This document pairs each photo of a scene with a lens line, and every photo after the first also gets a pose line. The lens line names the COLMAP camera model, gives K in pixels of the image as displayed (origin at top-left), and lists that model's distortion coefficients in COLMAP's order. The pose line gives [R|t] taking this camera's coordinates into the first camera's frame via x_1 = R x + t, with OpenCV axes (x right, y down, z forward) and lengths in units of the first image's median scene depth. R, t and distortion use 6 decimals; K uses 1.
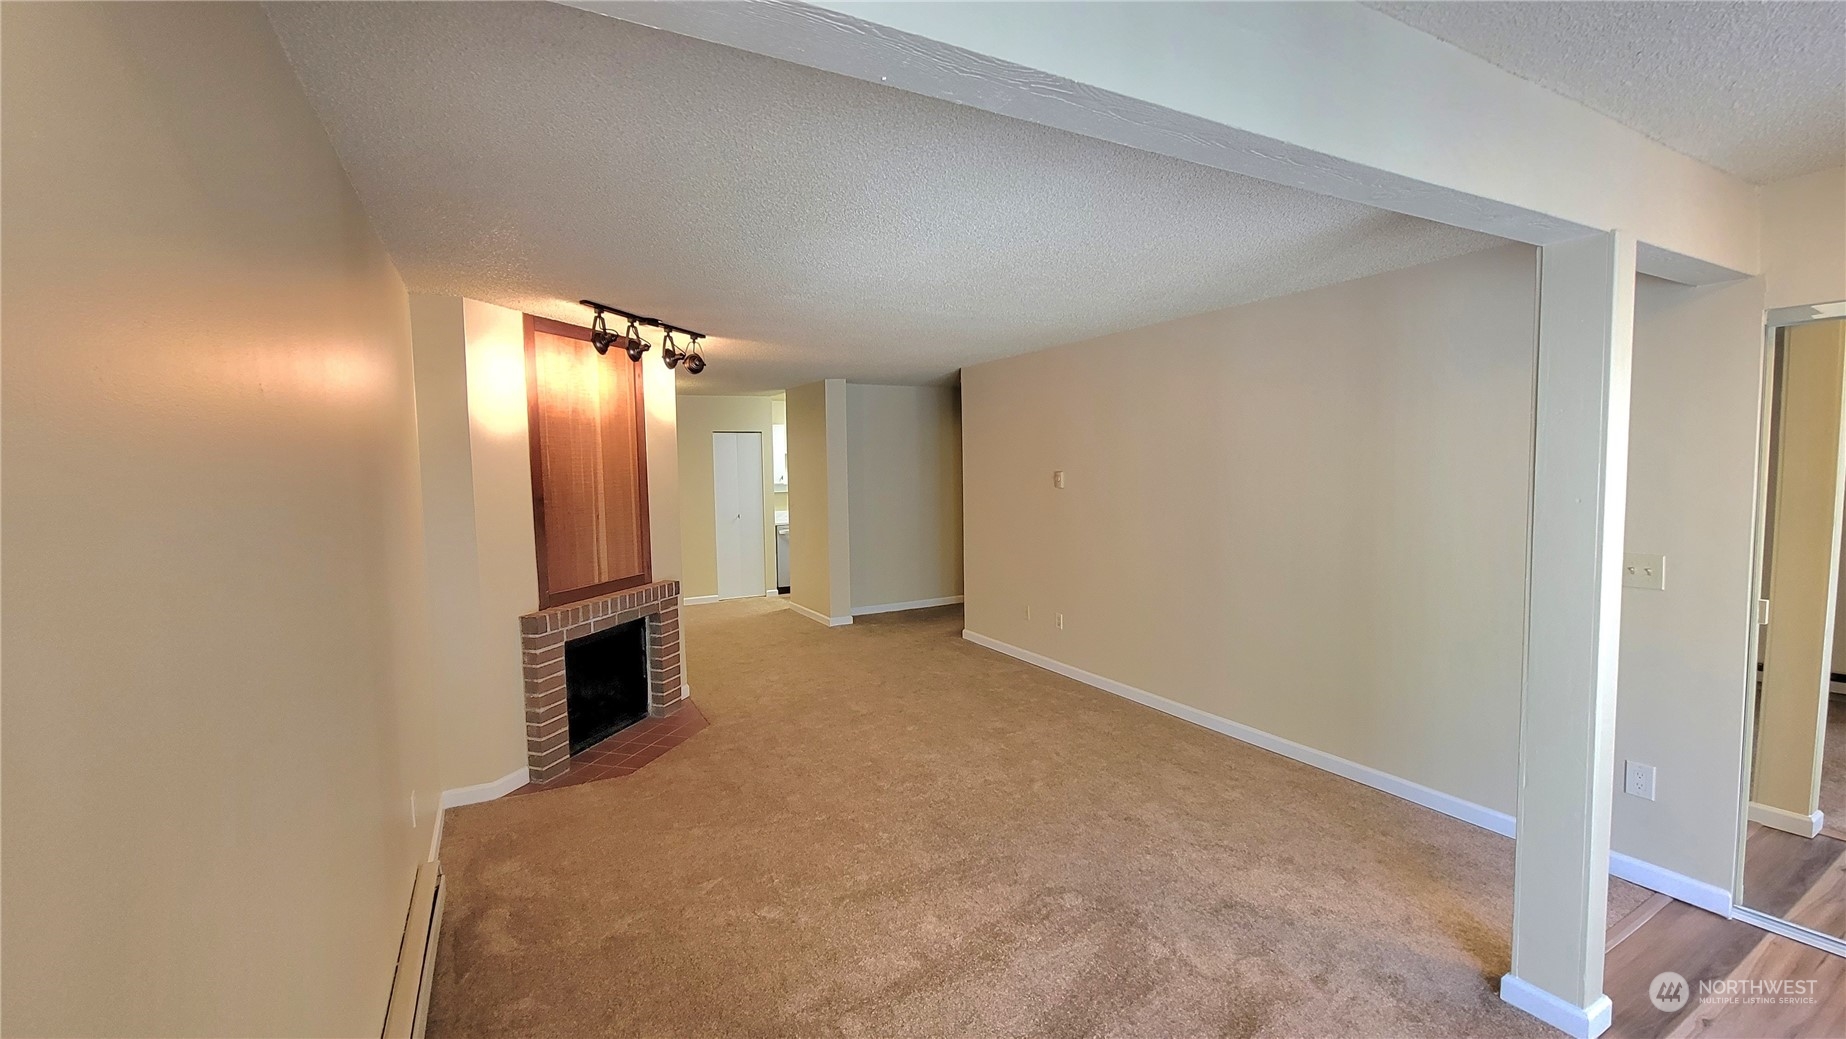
lens RADIAL K [[757.3, 0, 912.7], [0, 757.3, 507.8], [0, 0, 1]] dist [-0.000839, -0.000174]
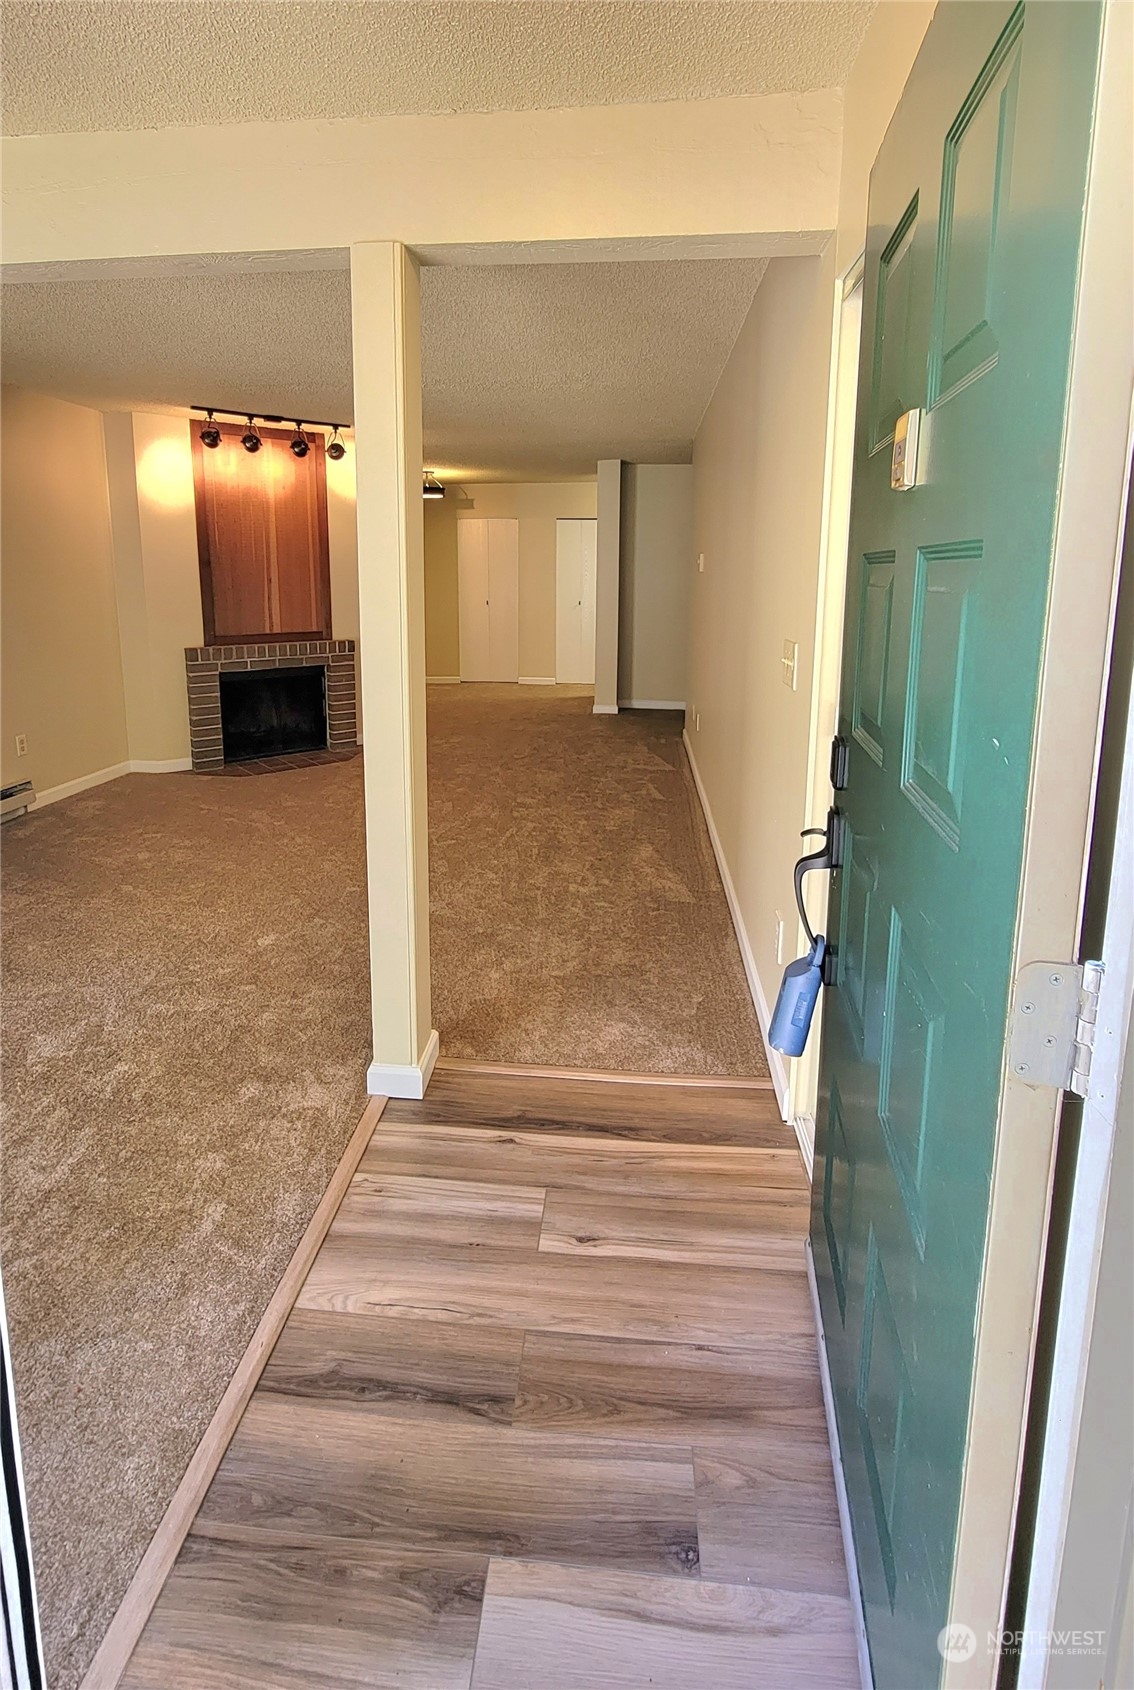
lens RADIAL K [[829.6, 0, 555.5], [0, 829.6, 686.4], [0, 0, 1]] dist [-0.001022, -0.000058]
pose [[0.825234, 0.100942, -0.555698, 0.756355], [-0.052905, 0.993389, 0.101881, 0.021674], [0.562308, -0.054677, 0.825118, 0.122486]]
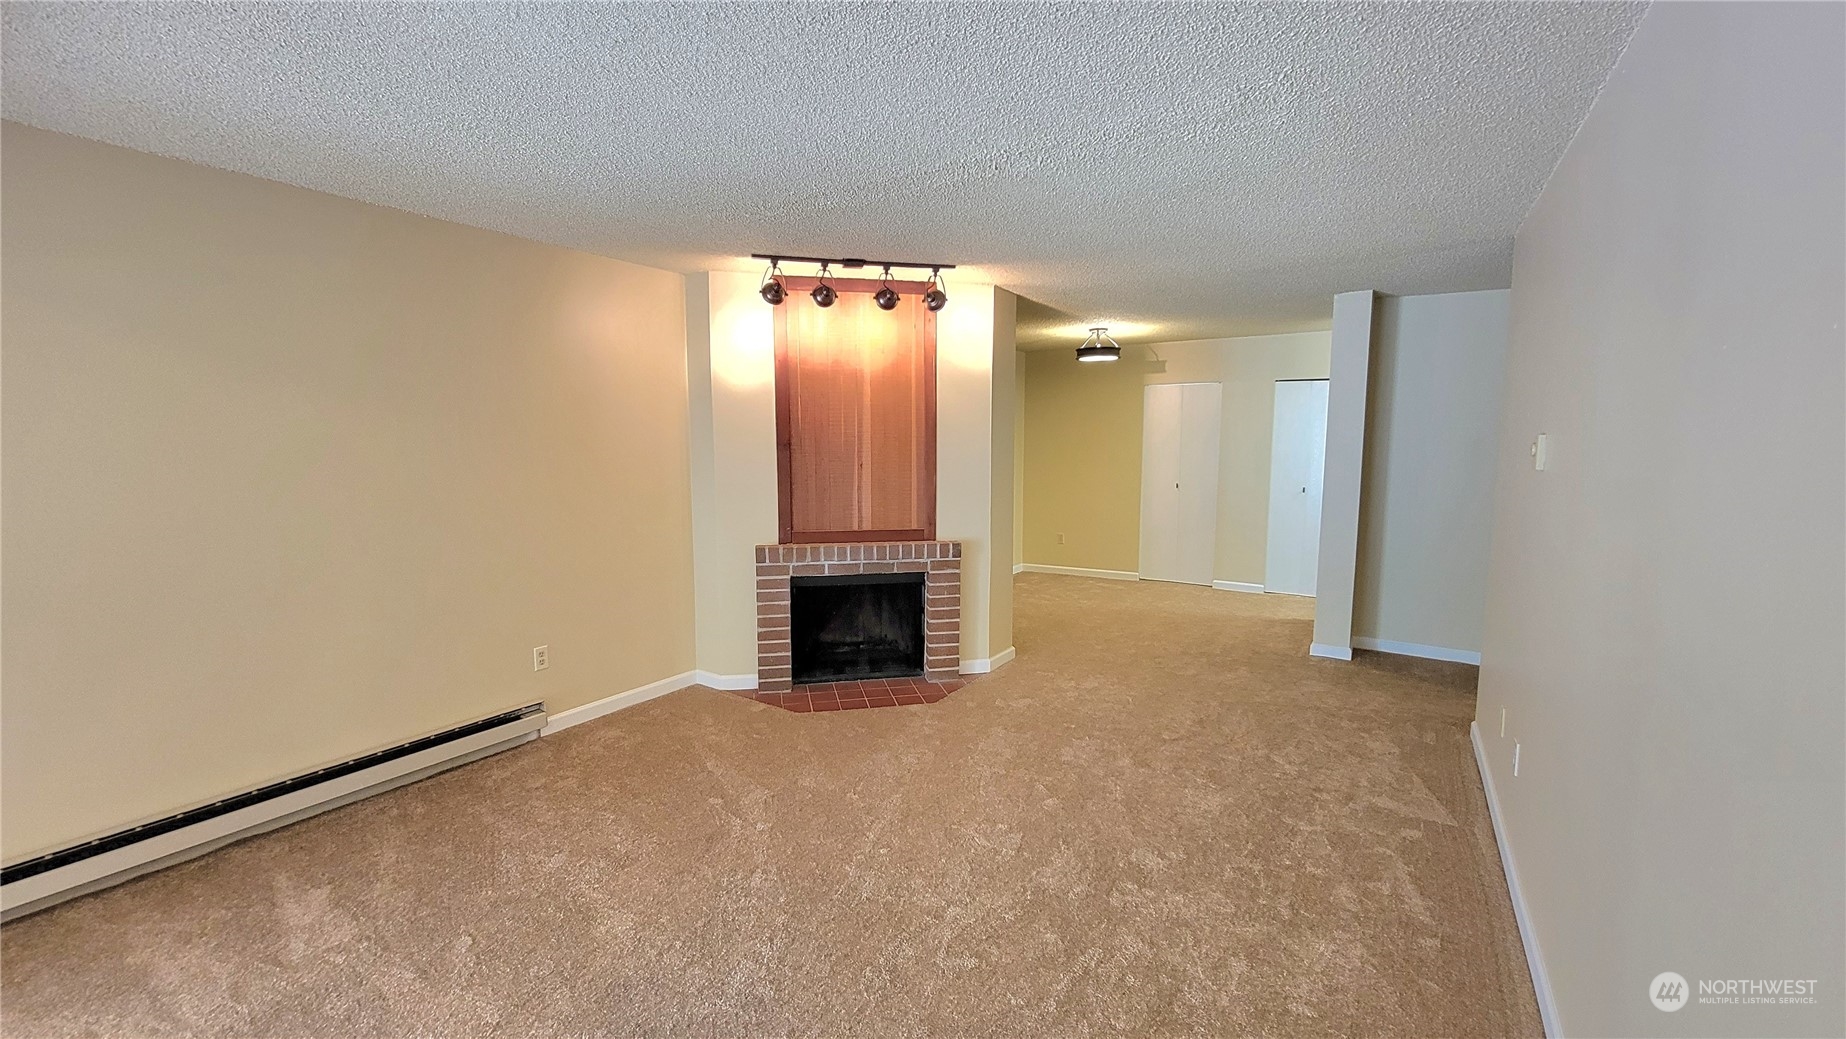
lens RADIAL K [[757.3, 0, 912.7], [0, 757.3, 507.8], [0, 0, 1]] dist [-0.000839, -0.000174]
pose [[0.479560, 0.106454, -0.871028, 0.514052], [-0.064782, 0.994200, 0.085841, -0.023301], [0.875114, 0.015261, 0.483675, 0.568111]]
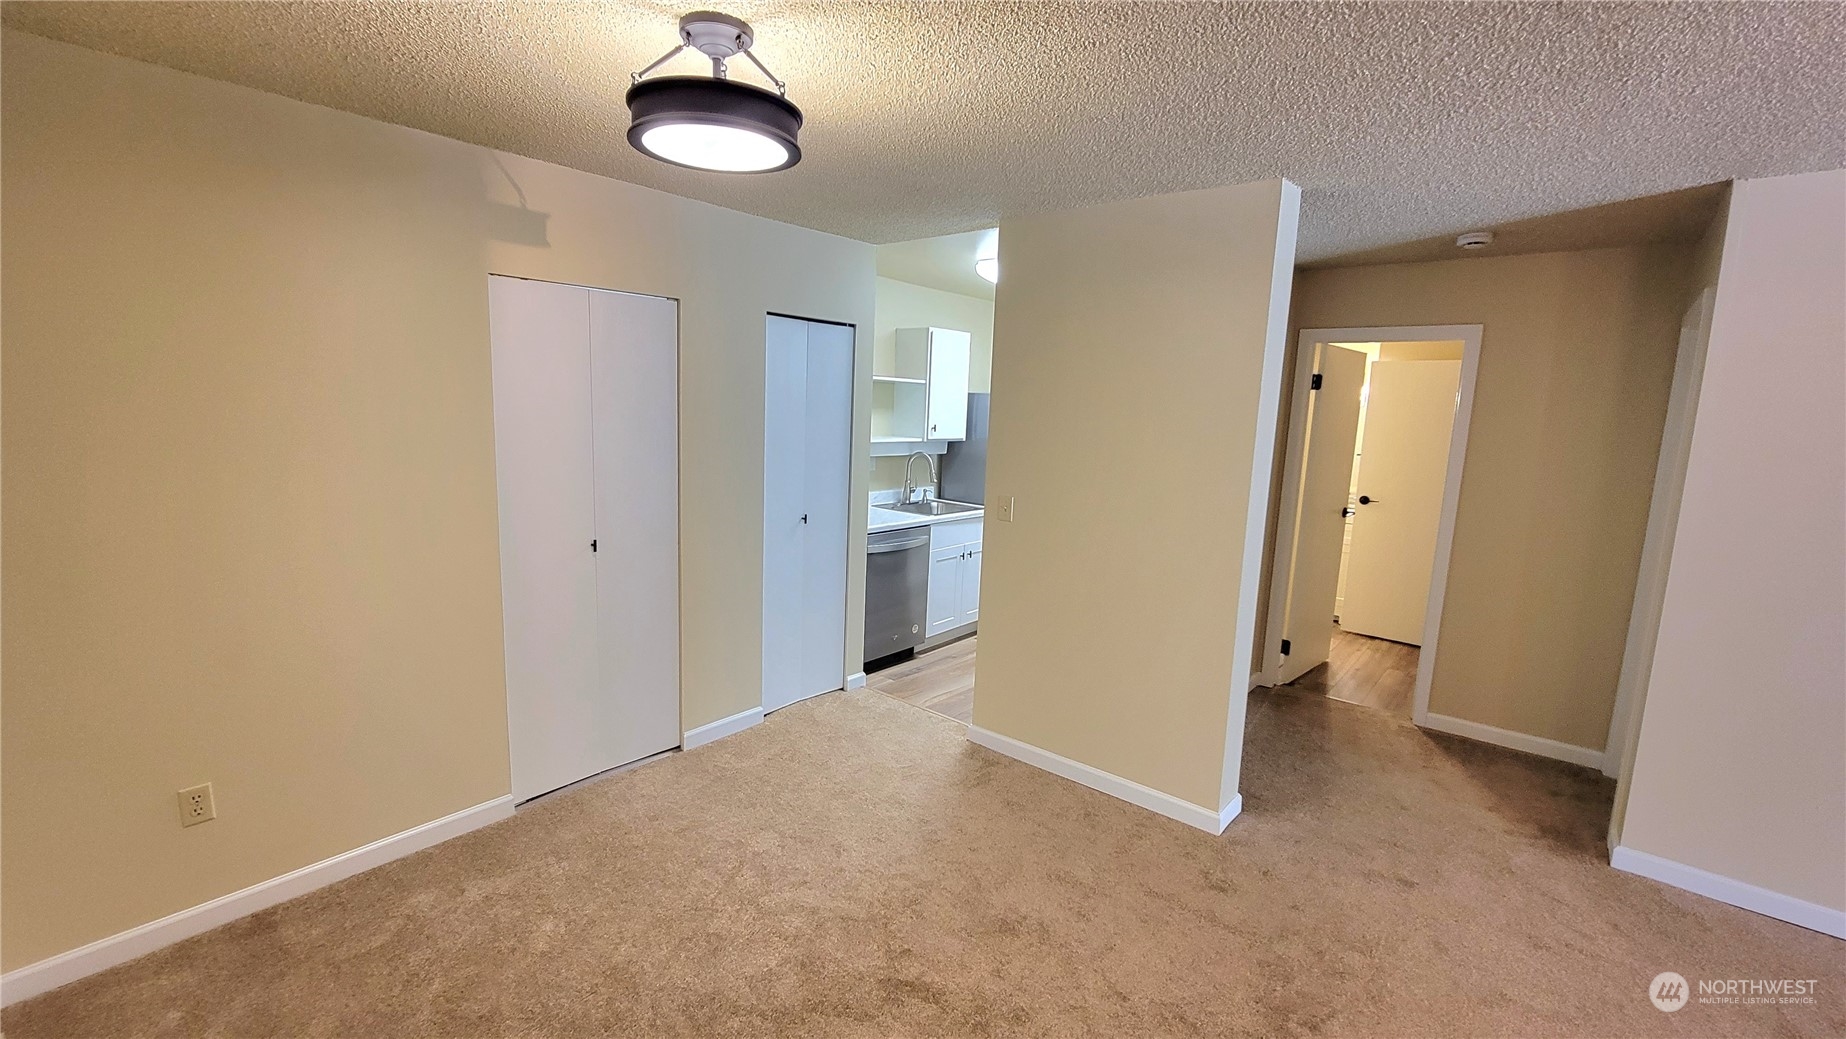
lens RADIAL K [[757.3, 0, 912.7], [0, 757.3, 507.8], [0, 0, 1]] dist [-0.000839, -0.000174]
pose [[0.936990, 0.012427, 0.349135, -0.655818], [-0.035693, 0.997543, 0.060283, -0.047781], [-0.347528, -0.068947, 0.935132, 1.165516]]
